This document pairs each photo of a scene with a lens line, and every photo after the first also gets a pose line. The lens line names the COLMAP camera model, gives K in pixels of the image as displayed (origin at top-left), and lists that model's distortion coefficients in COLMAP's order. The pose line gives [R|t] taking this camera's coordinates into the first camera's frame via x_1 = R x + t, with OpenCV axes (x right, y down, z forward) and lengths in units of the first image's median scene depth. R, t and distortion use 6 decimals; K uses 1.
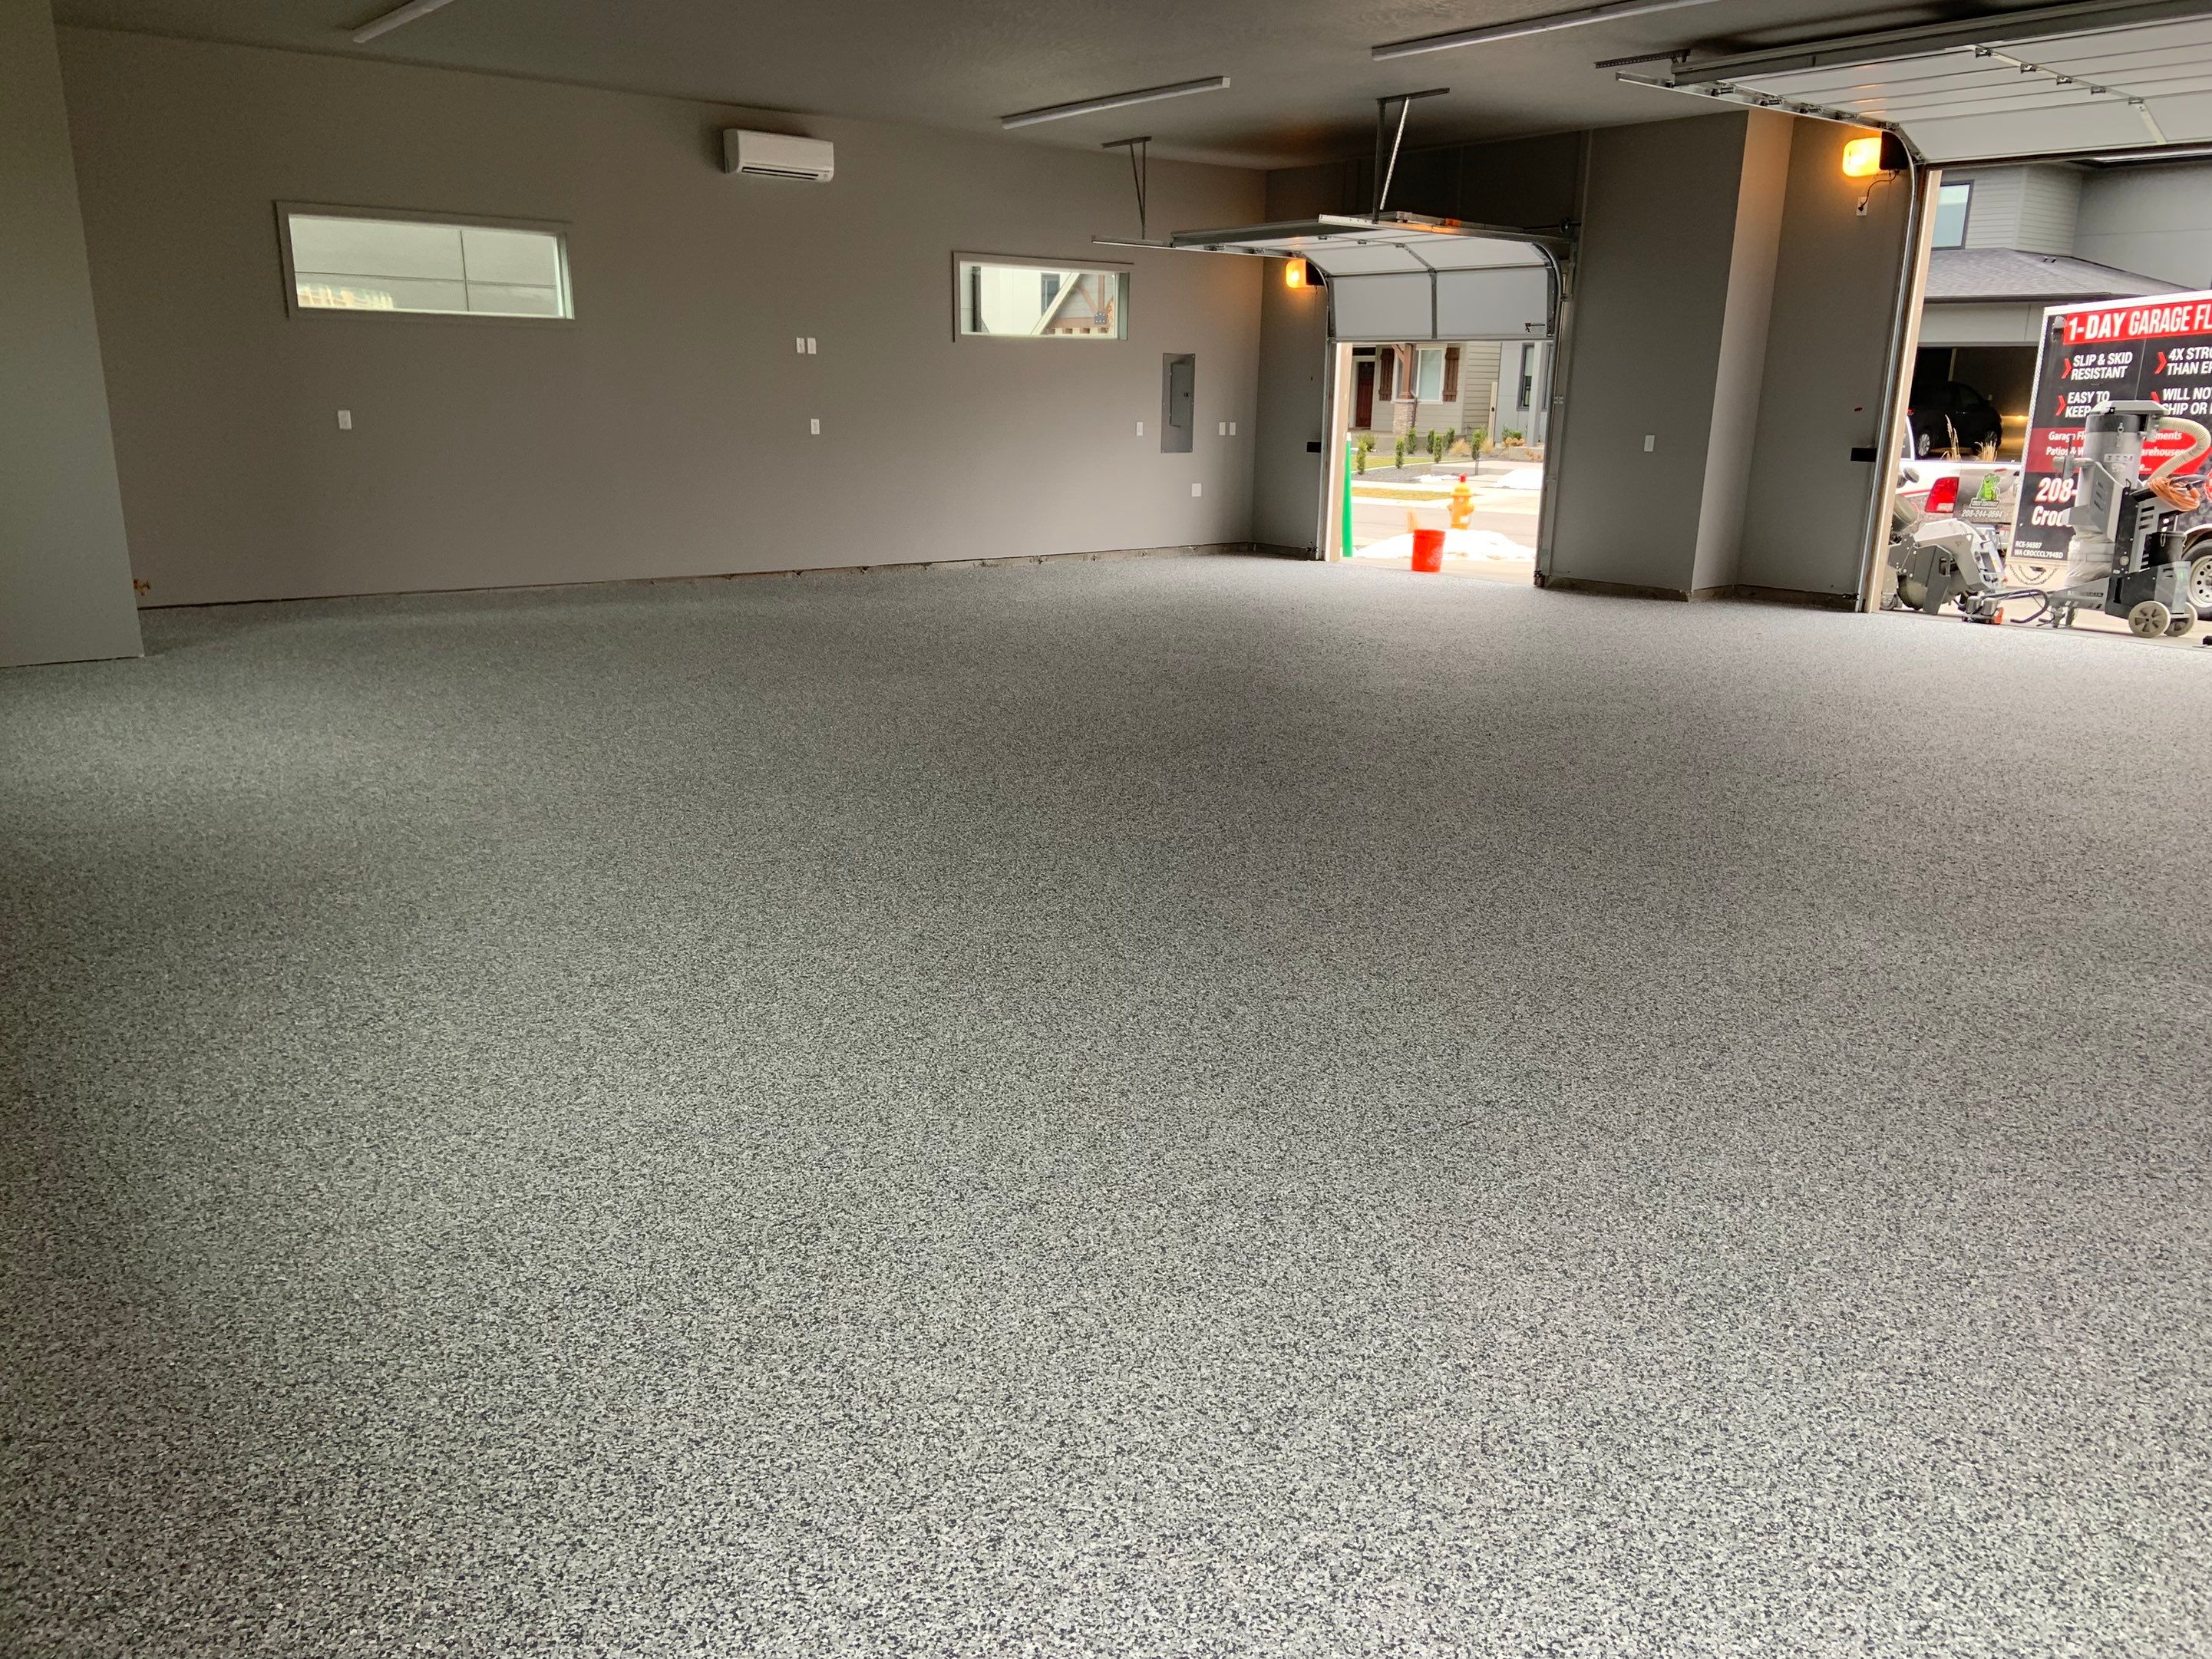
lens RADIAL K [[1640.9, 0, 1102.7], [0, 1640.9, 862.5], [0, 0, 1]] dist [0.083684, -0.109870]
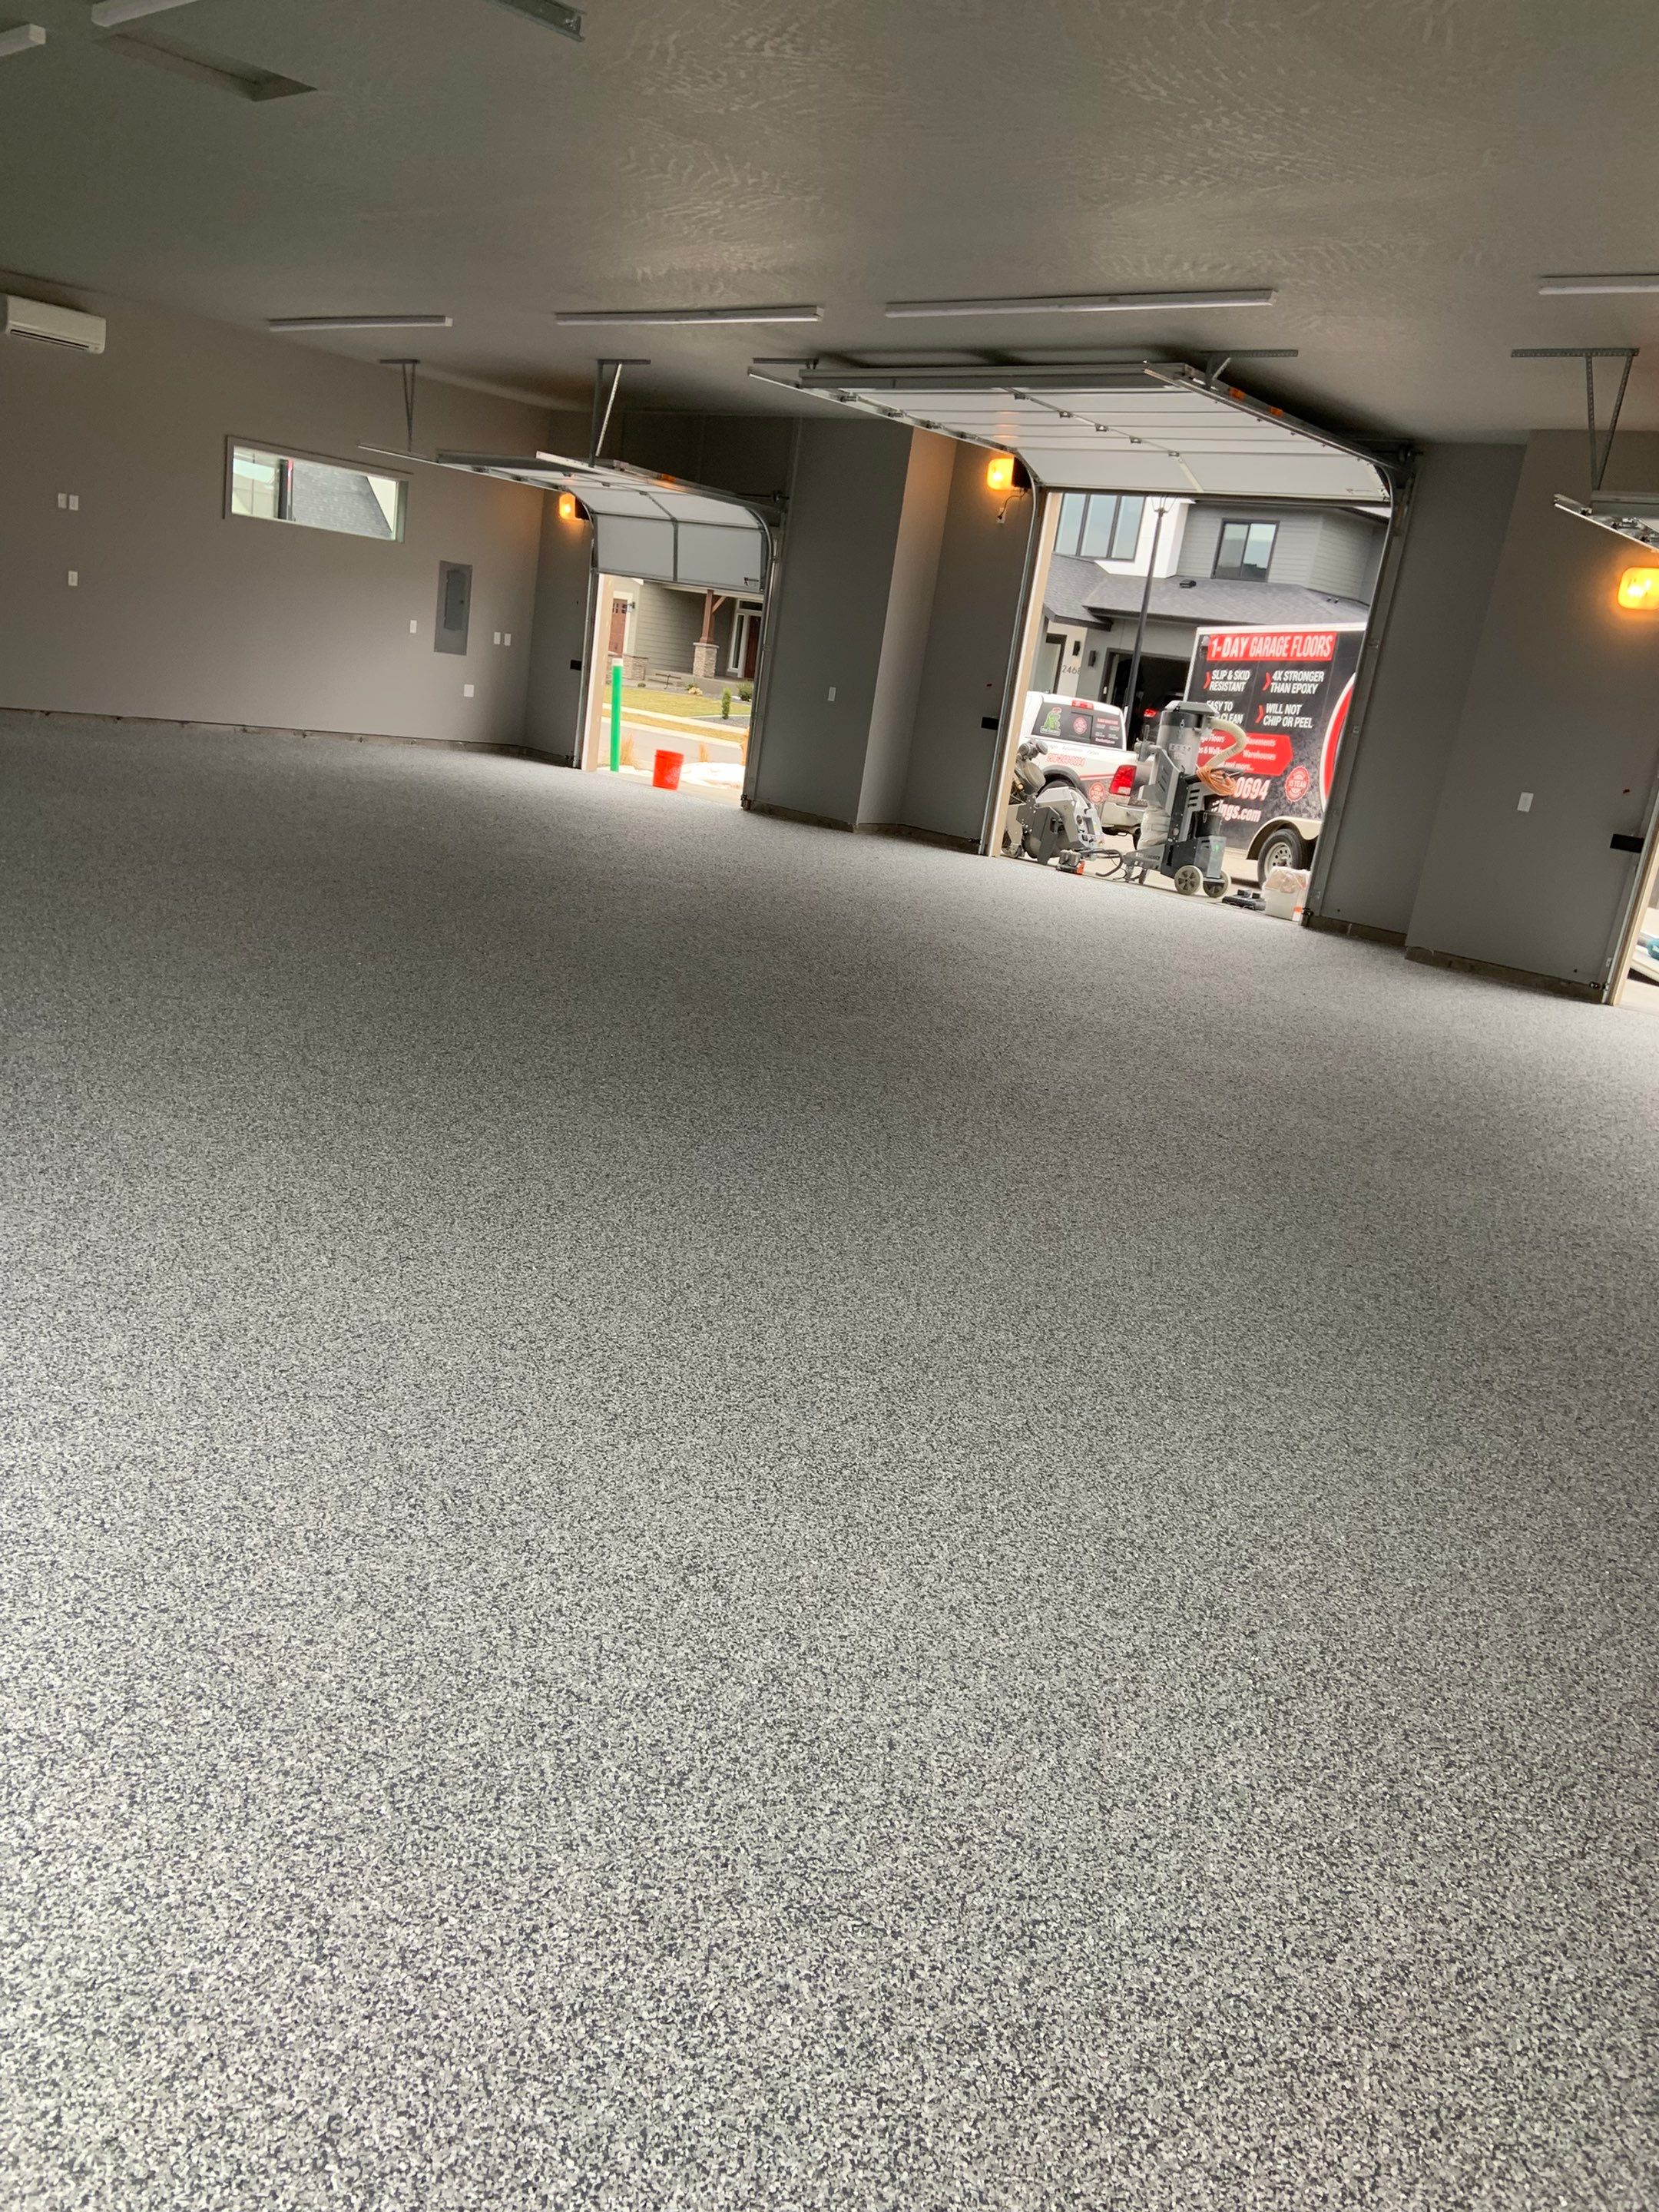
lens RADIAL K [[1641.1, 0, 820.2], [0, 1641.1, 1120.3], [0, 0, 1]] dist [0.083684, -0.109870]
pose [[0.981147, 0.075684, 0.177826, 0.135058], [-0.076741, 0.997051, -0.000936, 0.048755], [-0.177372, -0.012729, 0.984061, -0.147292]]
